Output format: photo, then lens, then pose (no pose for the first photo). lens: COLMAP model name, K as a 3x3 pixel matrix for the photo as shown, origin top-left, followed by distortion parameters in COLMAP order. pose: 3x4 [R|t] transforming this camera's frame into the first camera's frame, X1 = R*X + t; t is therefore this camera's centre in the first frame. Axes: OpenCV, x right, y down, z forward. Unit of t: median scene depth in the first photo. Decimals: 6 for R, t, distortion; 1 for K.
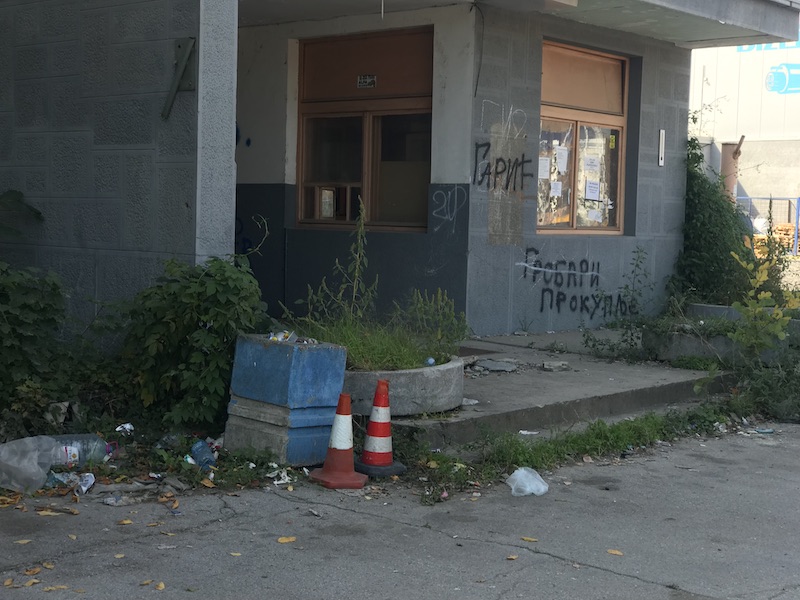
lens RADIAL K [[1314.8, 0, 411.2], [0, 1314.8, 297.1], [0, 0, 1]] dist [-0.012870, 1.060560]
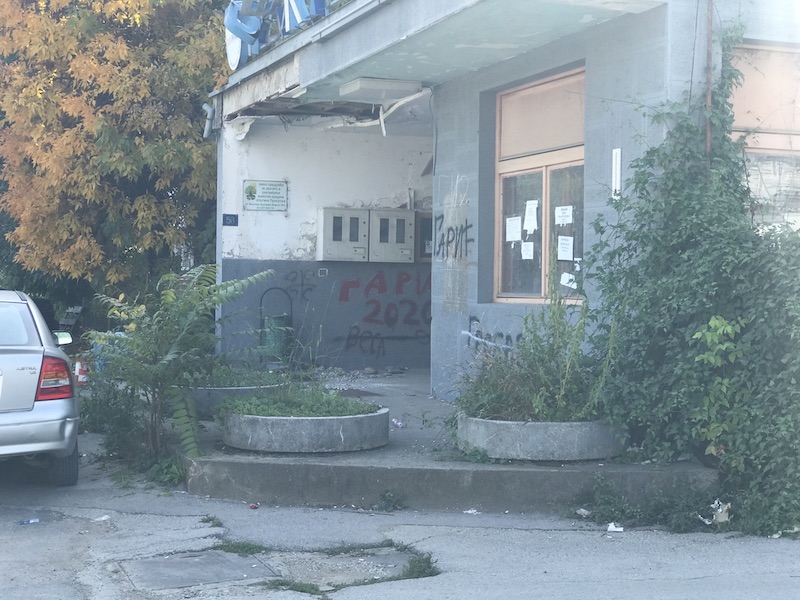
lens RADIAL K [[1313.1, 0, 400.0], [0, 1313.1, 300.0], [0, 0, 1]] dist [-0.154048, 1.522596]
pose [[-0.490728, -0.019807, -0.871088, 0.969117], [-0.073136, 0.997150, 0.018527, -0.064944], [0.868238, 0.072799, -0.490778, 1.461219]]
